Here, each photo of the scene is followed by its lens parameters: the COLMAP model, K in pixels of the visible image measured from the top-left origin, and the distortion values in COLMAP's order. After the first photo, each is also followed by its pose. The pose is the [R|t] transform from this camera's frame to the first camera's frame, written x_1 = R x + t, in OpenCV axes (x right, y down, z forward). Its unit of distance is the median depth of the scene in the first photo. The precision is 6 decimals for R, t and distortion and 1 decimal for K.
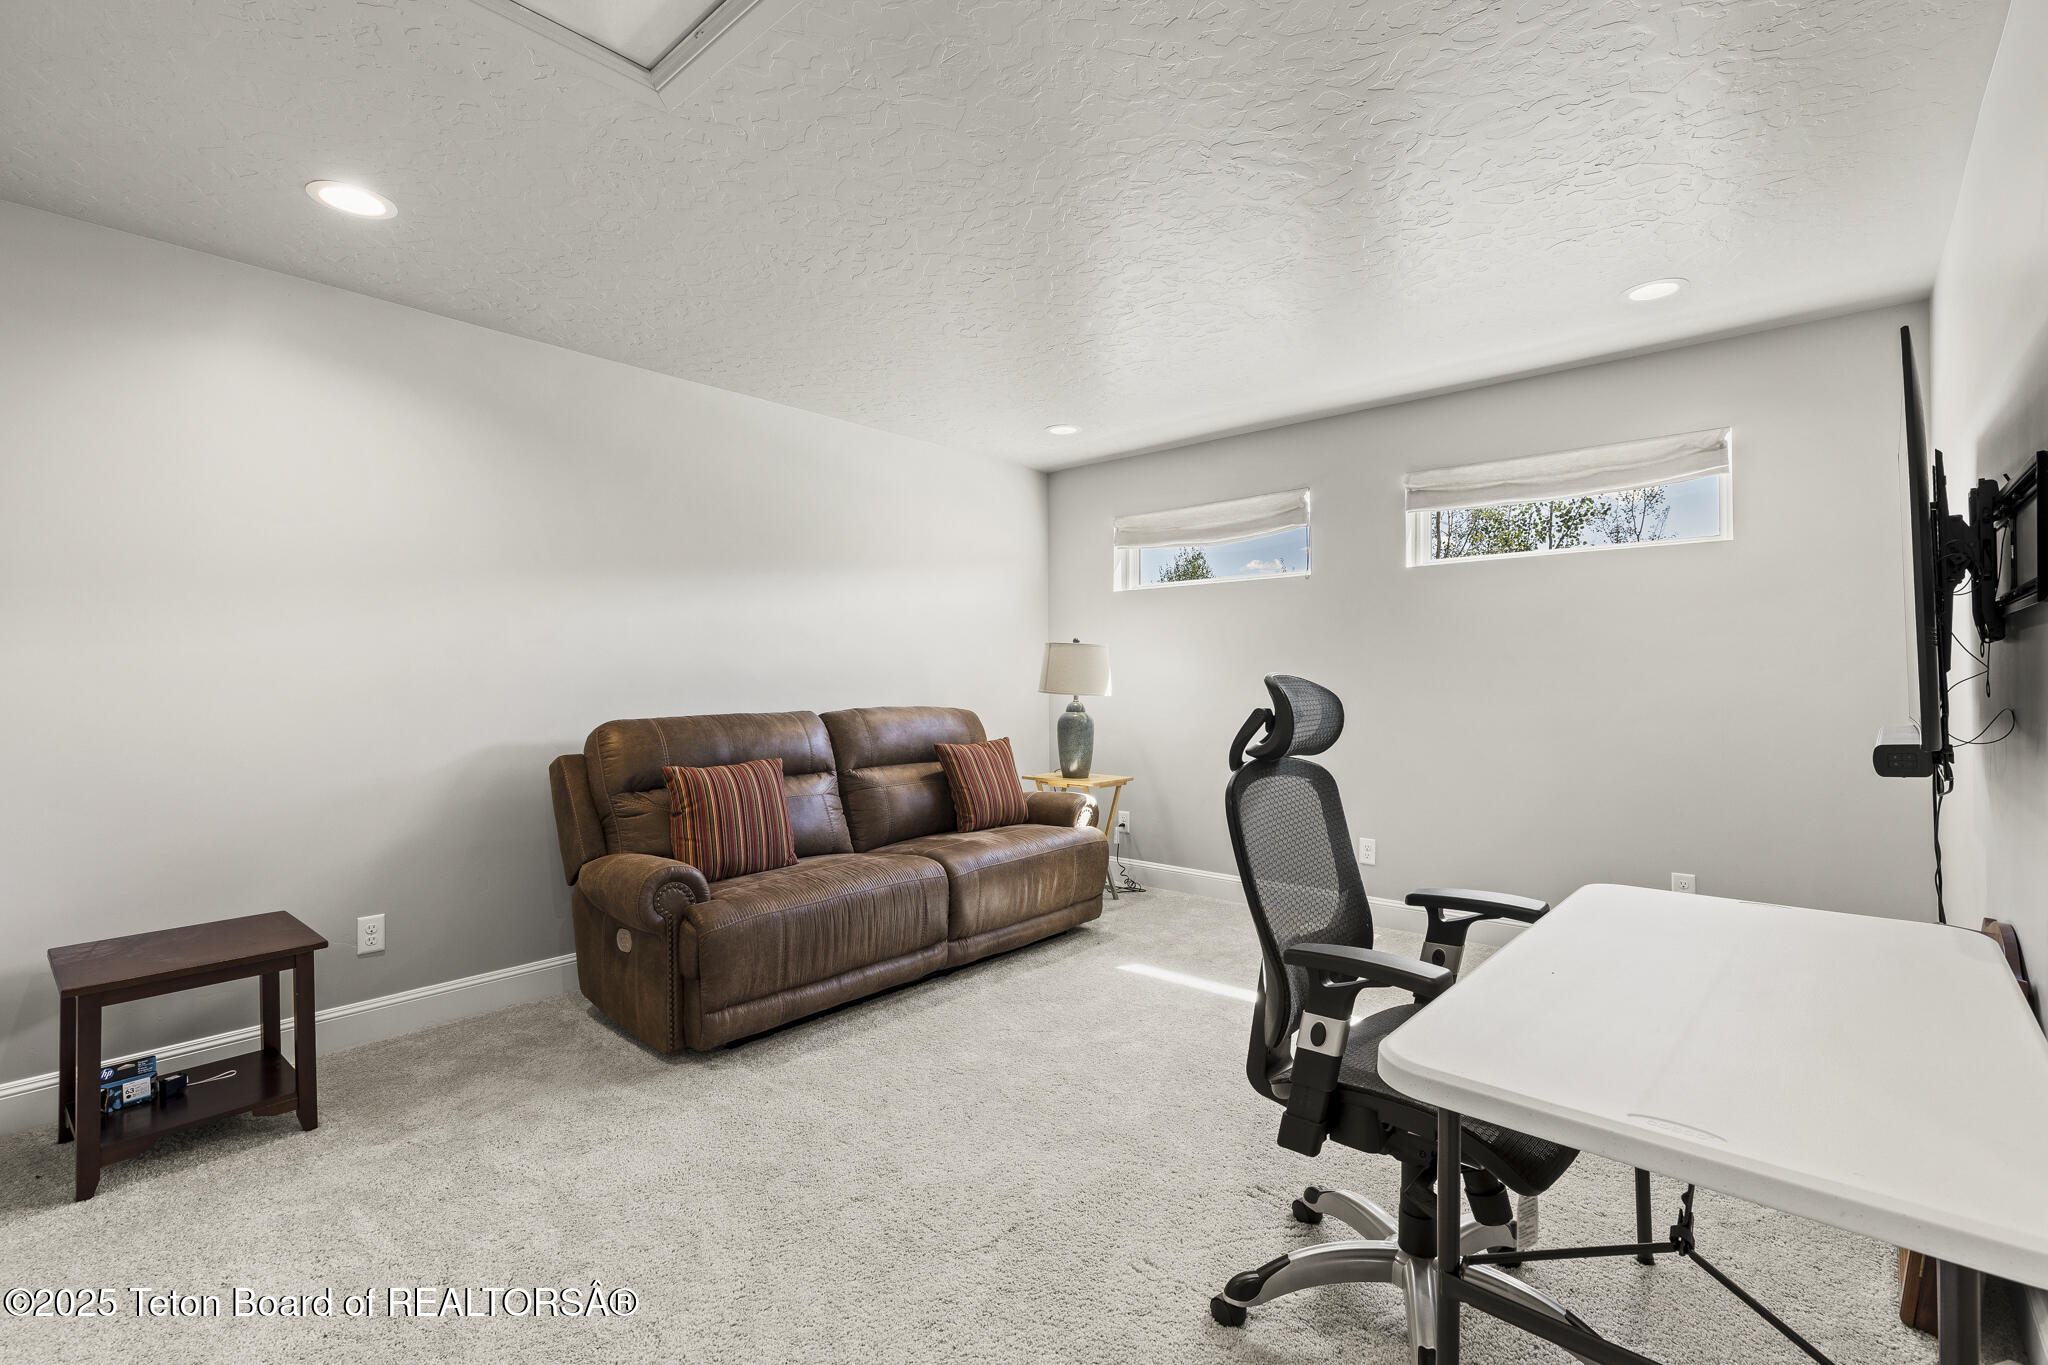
lens RADIAL K [[912.6, 0, 1031.9], [0, 912.6, 678.3], [0, 0, 1]] dist [0.006723, -0.000474]
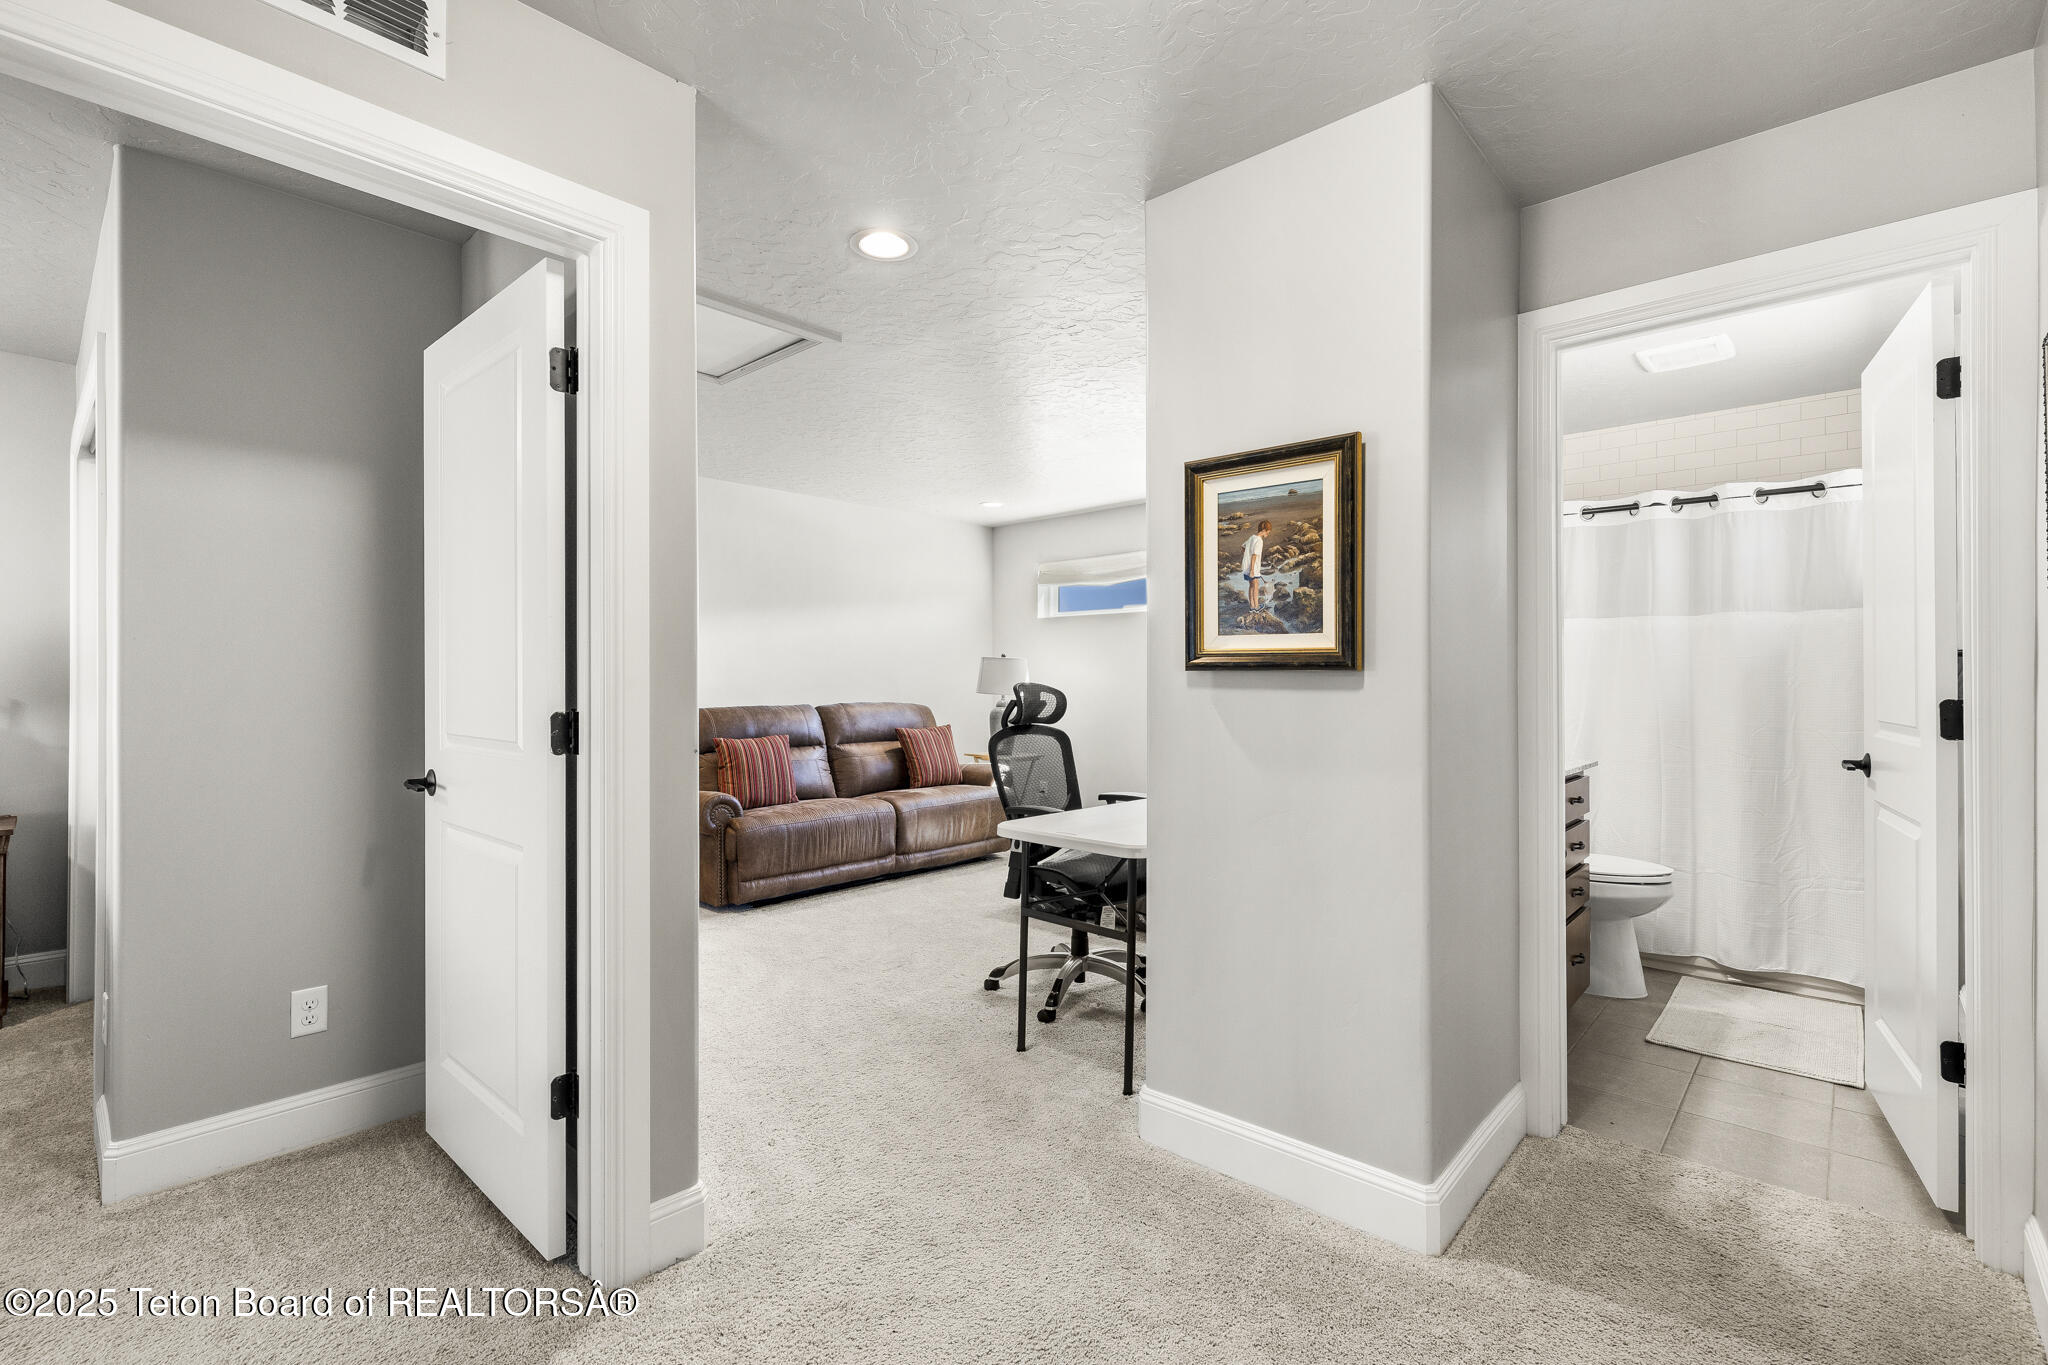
lens RADIAL K [[912.6, 0, 1022.1], [0, 912.6, 679.2], [0, 0, 1]] dist [0.006723, -0.000474]
pose [[0.999551, 0.004050, -0.029678, 0.163243], [-0.004130, 0.999988, -0.002634, -0.003045], [0.029667, 0.002756, 0.999556, -0.520889]]
